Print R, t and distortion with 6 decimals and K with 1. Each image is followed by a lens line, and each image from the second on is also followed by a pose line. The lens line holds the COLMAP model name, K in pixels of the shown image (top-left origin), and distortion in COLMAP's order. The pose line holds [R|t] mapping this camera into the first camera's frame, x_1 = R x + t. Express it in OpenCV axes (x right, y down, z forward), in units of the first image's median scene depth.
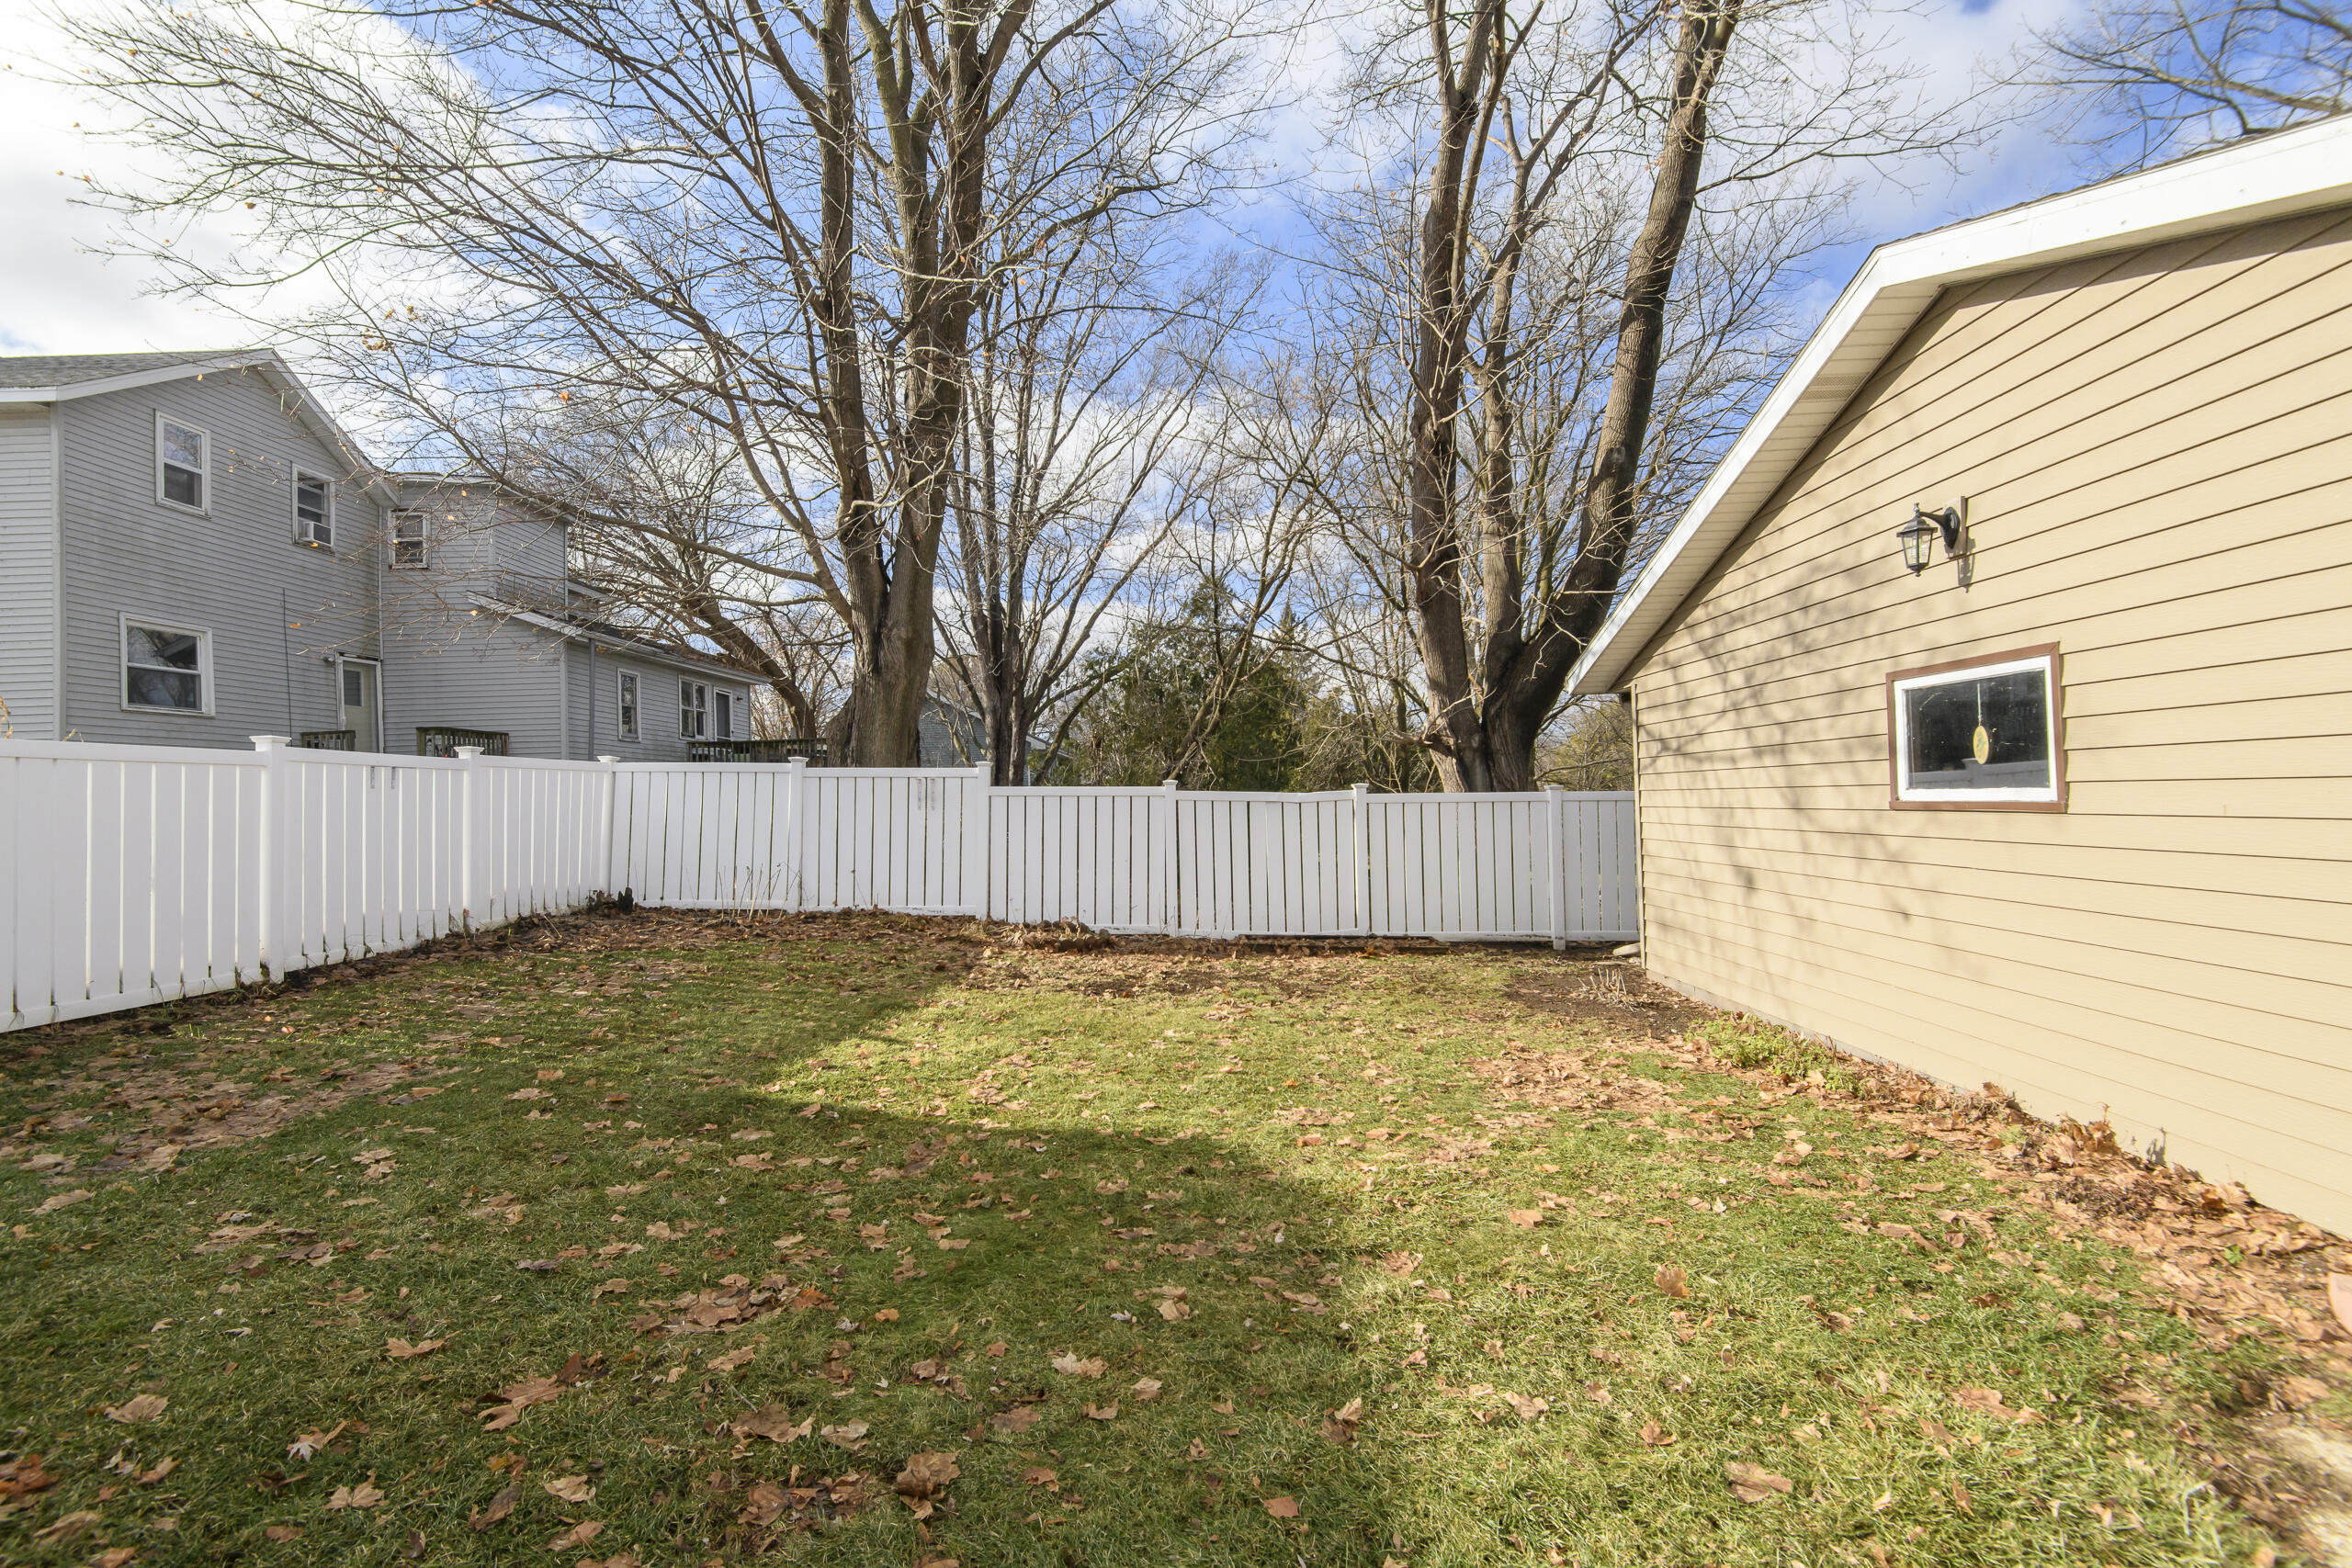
lens RADIAL K [[1075.9, 0, 1169.1], [0, 1075.9, 774.7], [0, 0, 1]] dist [0.021237, -0.009487]
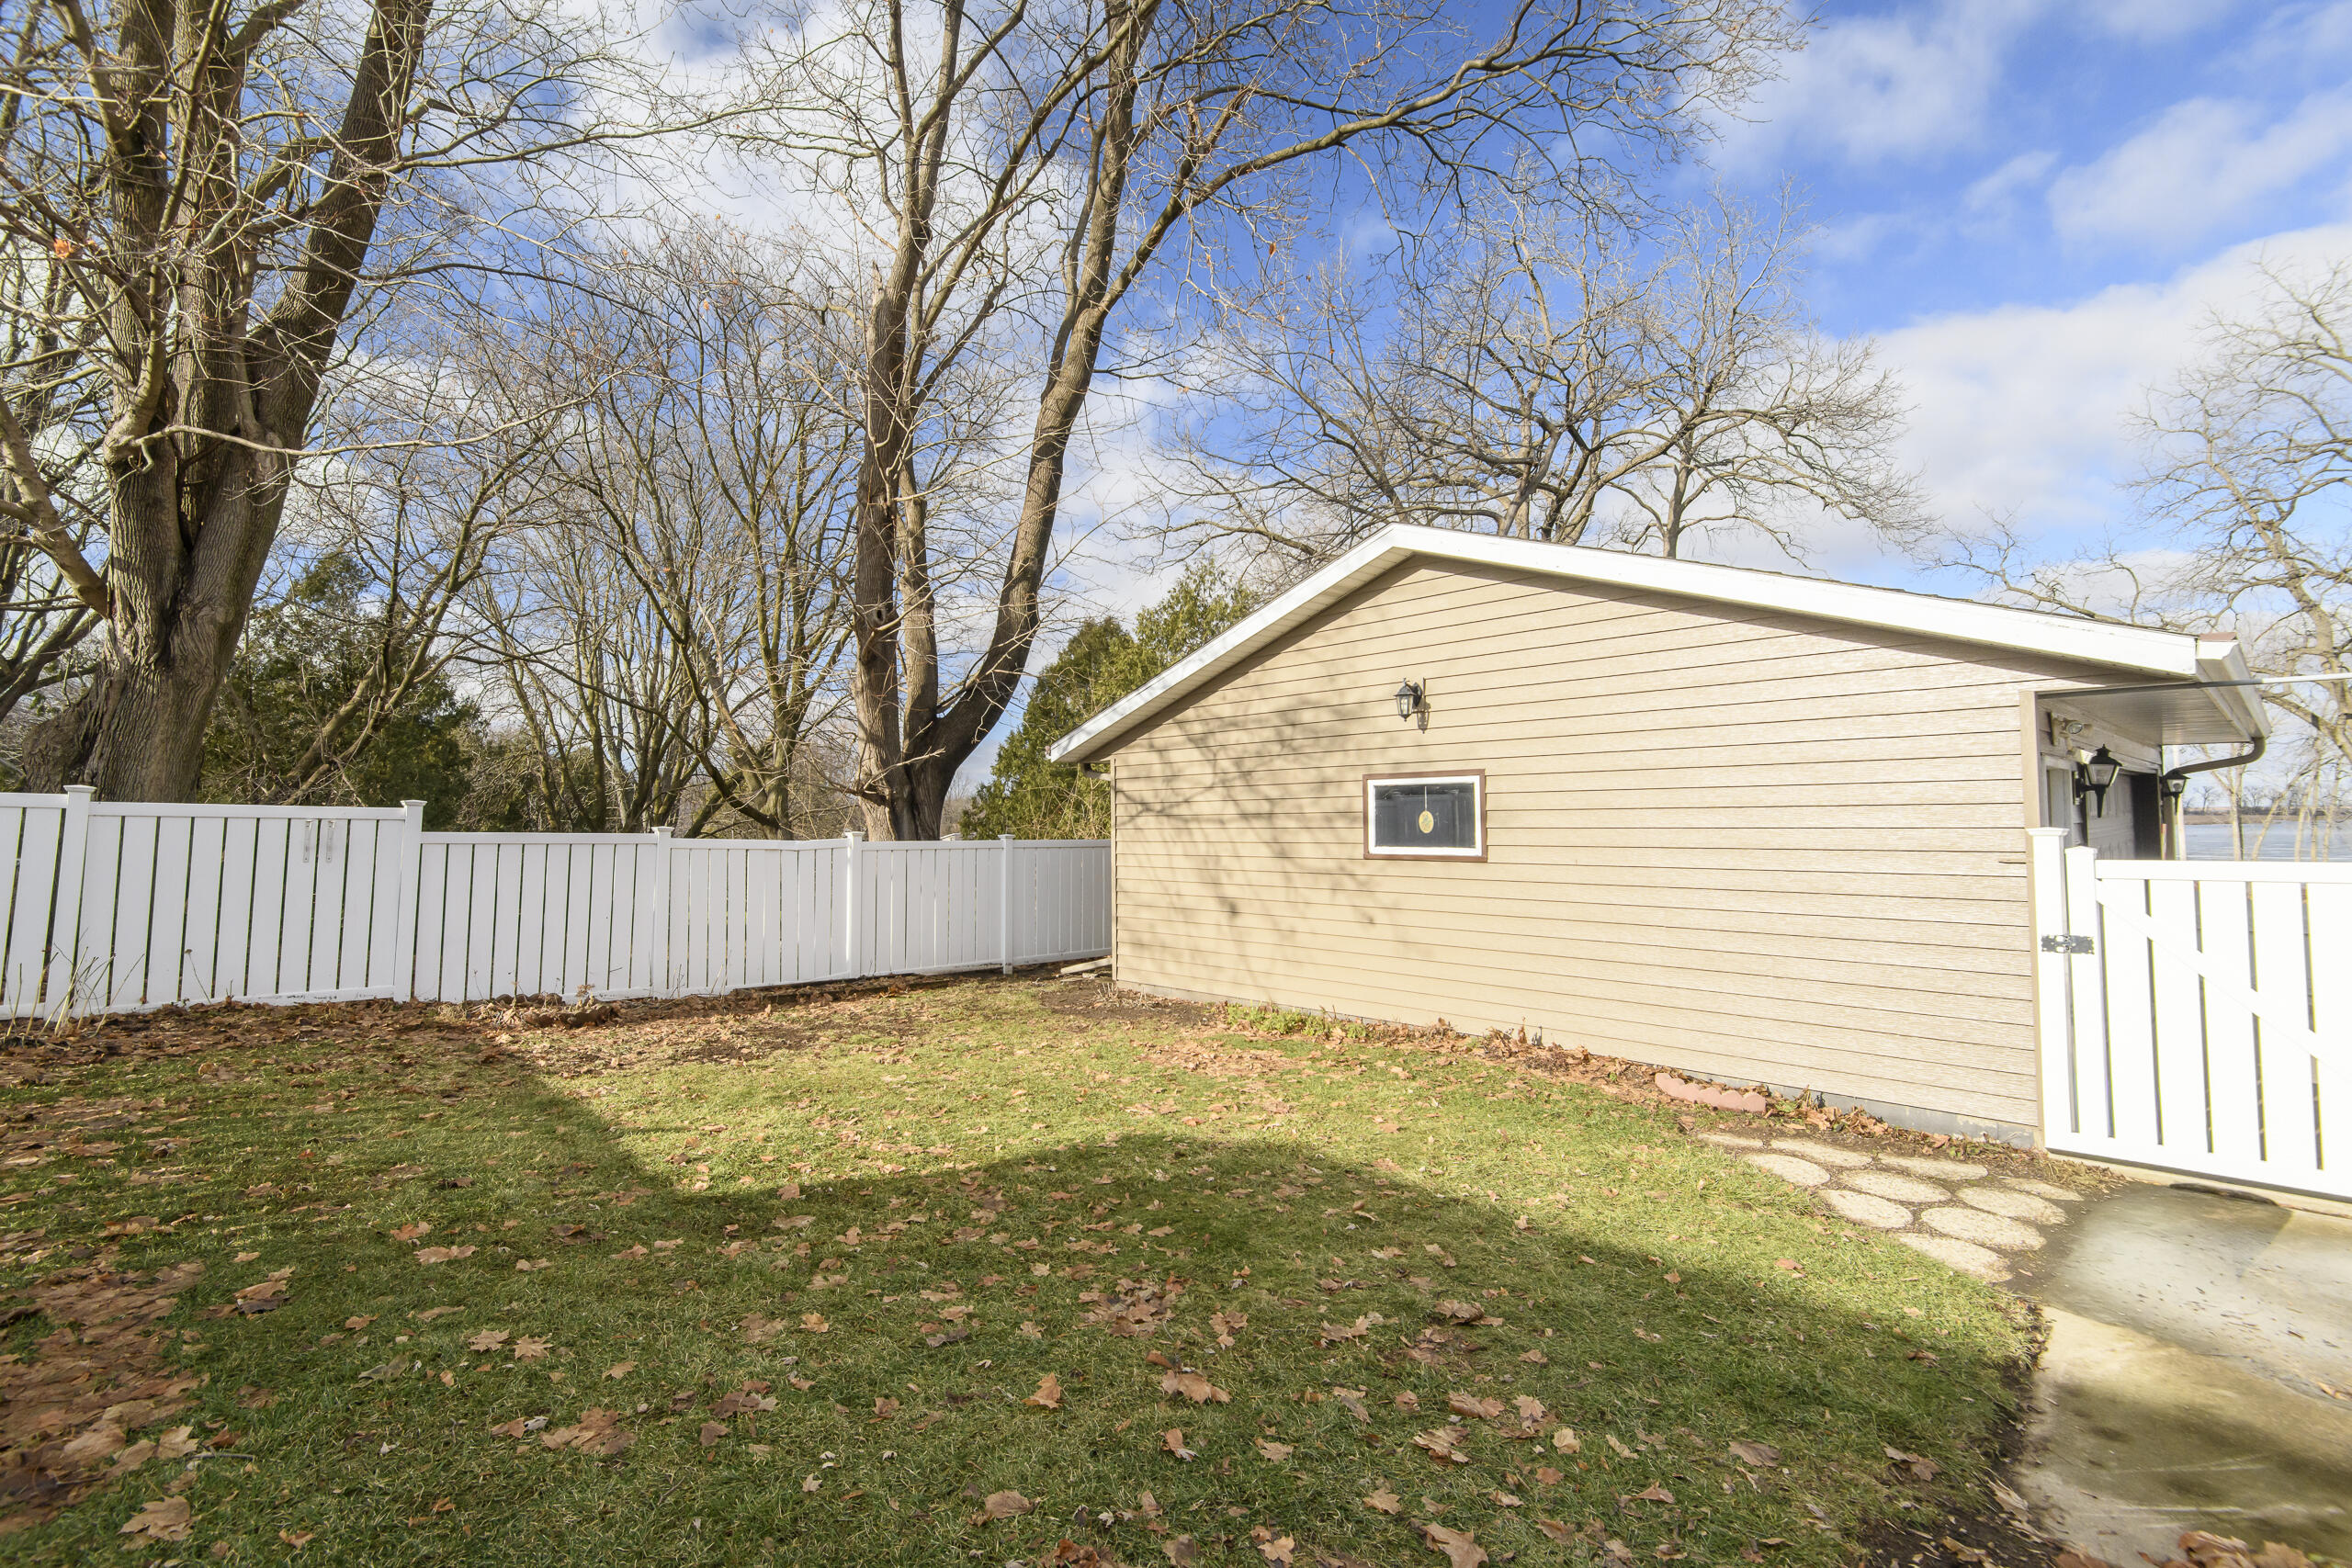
lens RADIAL K [[1075.9, 0, 1161.5], [0, 1075.9, 770.4], [0, 0, 1]] dist [0.021237, -0.009487]
pose [[0.707796, 0.045319, 0.704961, -0.572395], [-0.020424, 0.998836, -0.043705, -0.019399], [-0.706121, 0.016536, 0.707898, 0.063279]]
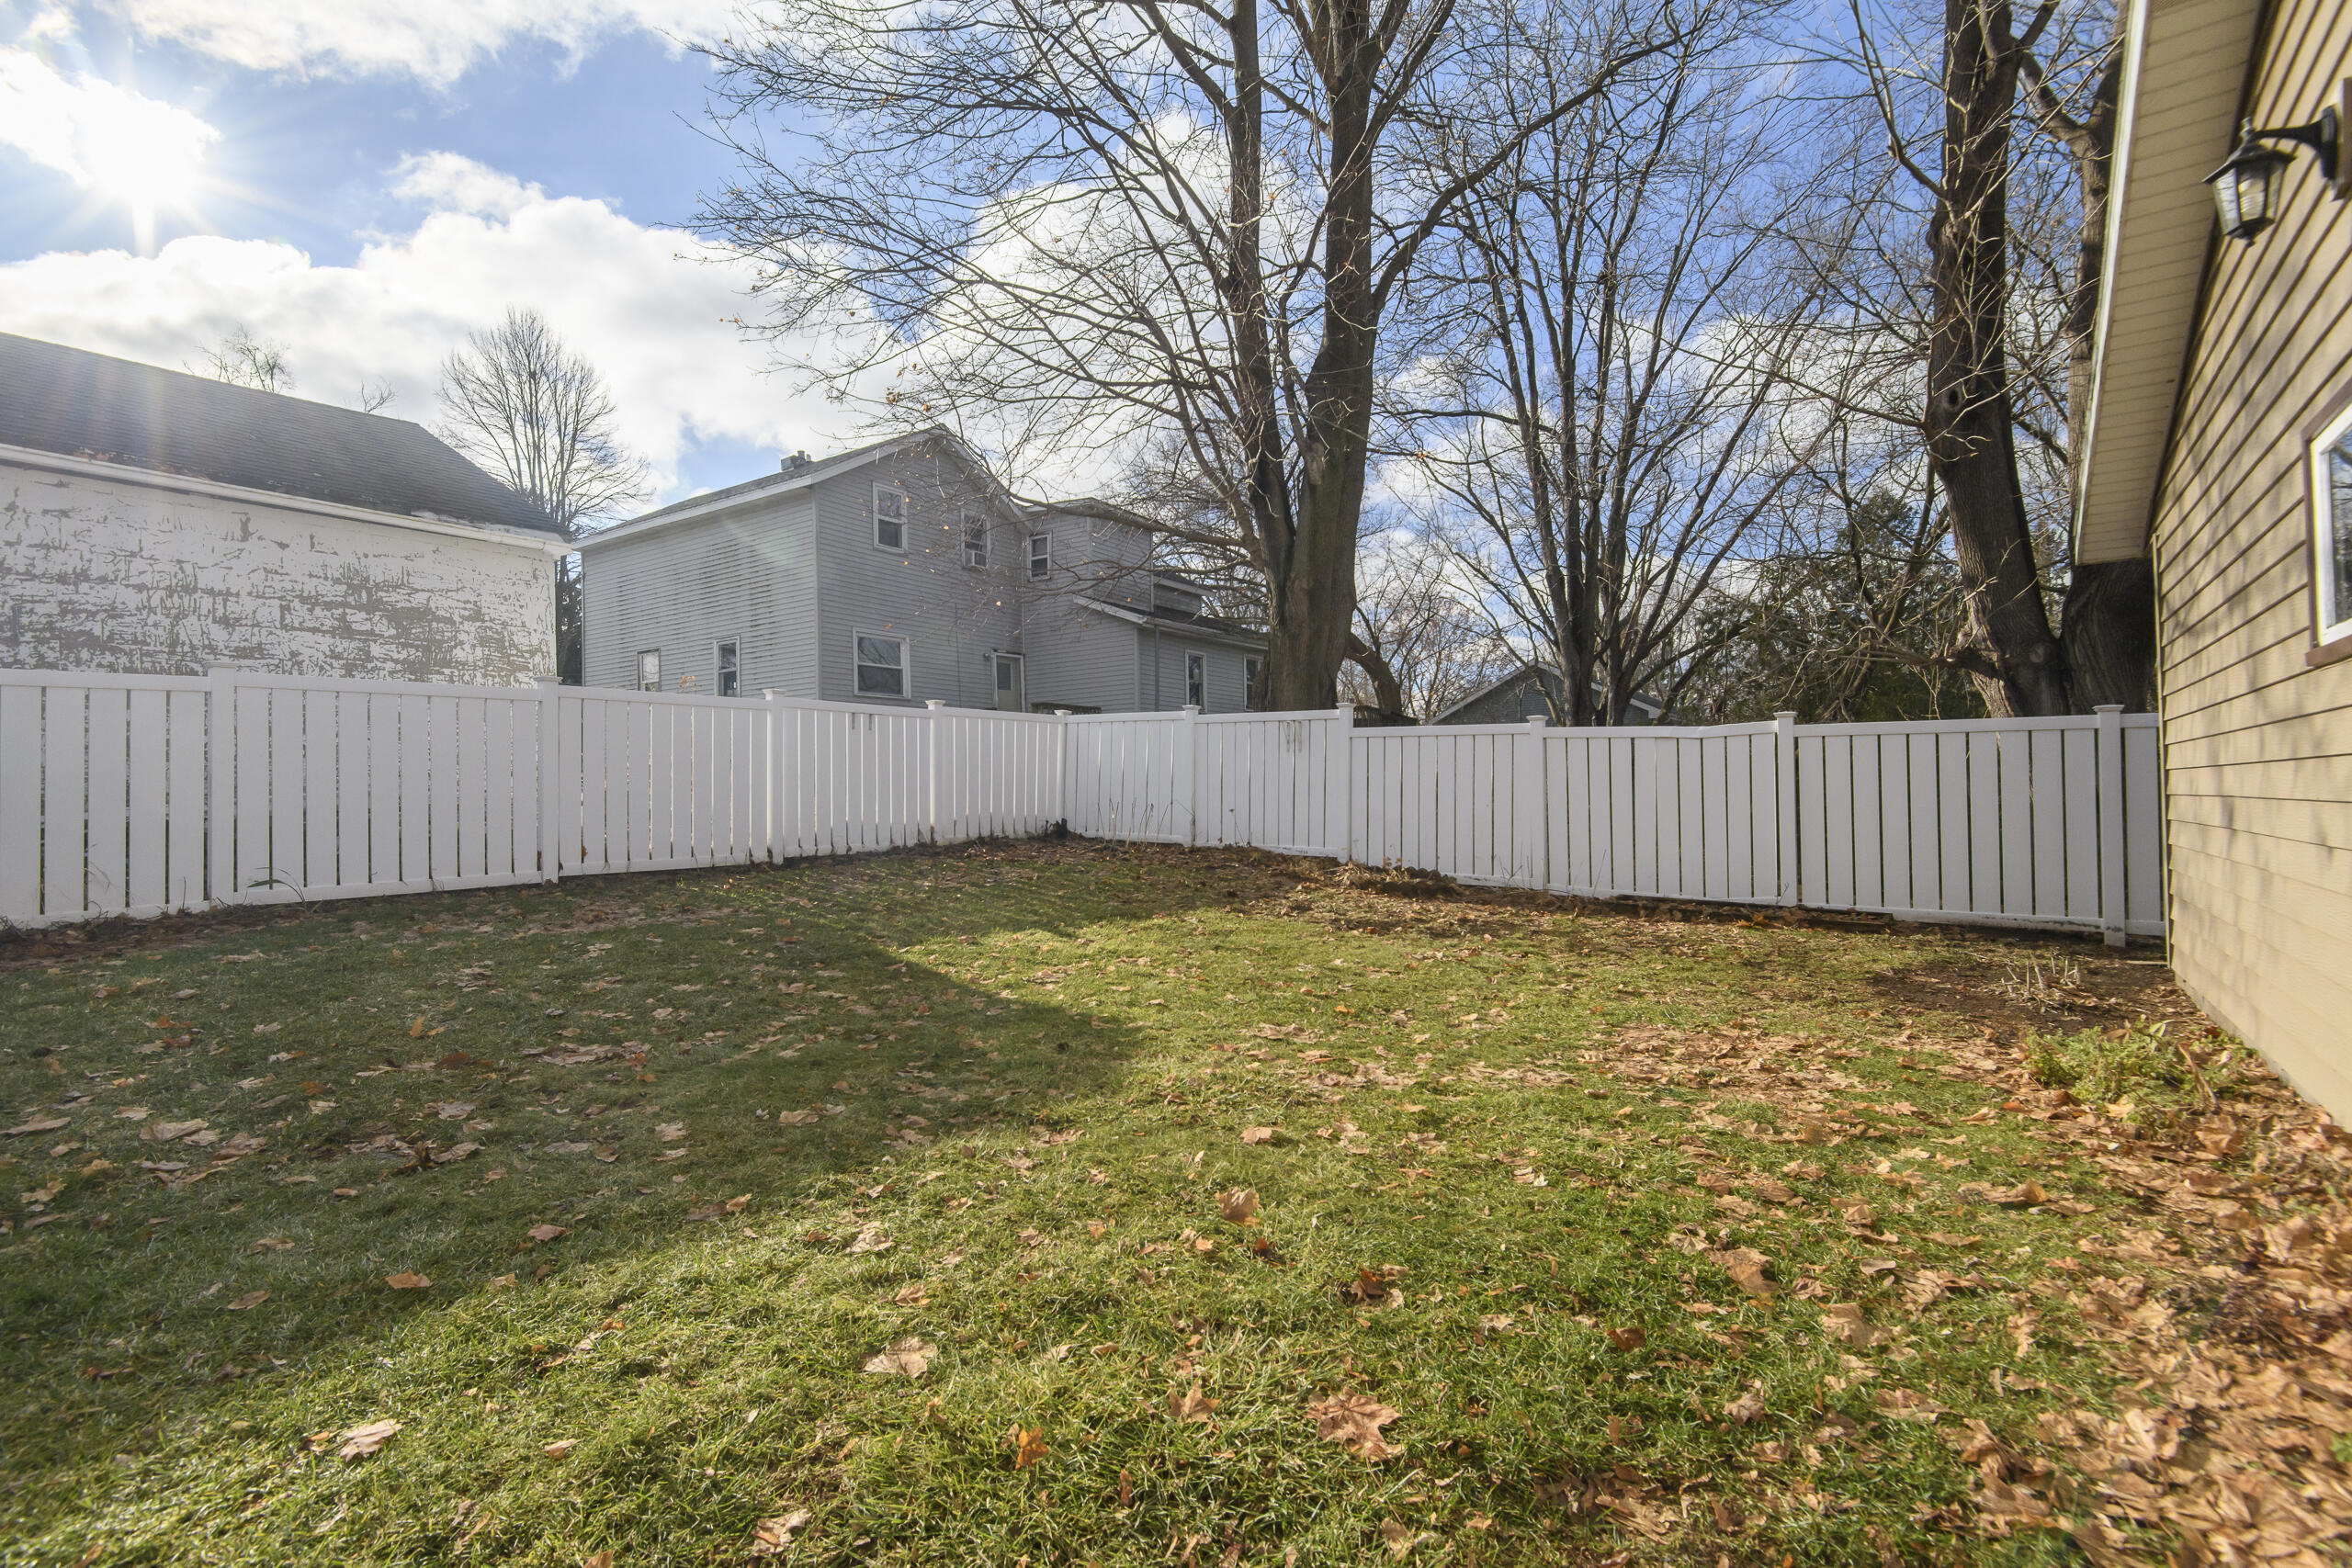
lens RADIAL K [[1075.9, 0, 1173.3], [0, 1075.9, 776.0], [0, 0, 1]] dist [0.021237, -0.009487]
pose [[0.820667, 0.001720, -0.571404, 0.419209], [0.006811, 0.999895, 0.012791, 0.066620], [0.571366, -0.014389, 0.820569, 0.153980]]
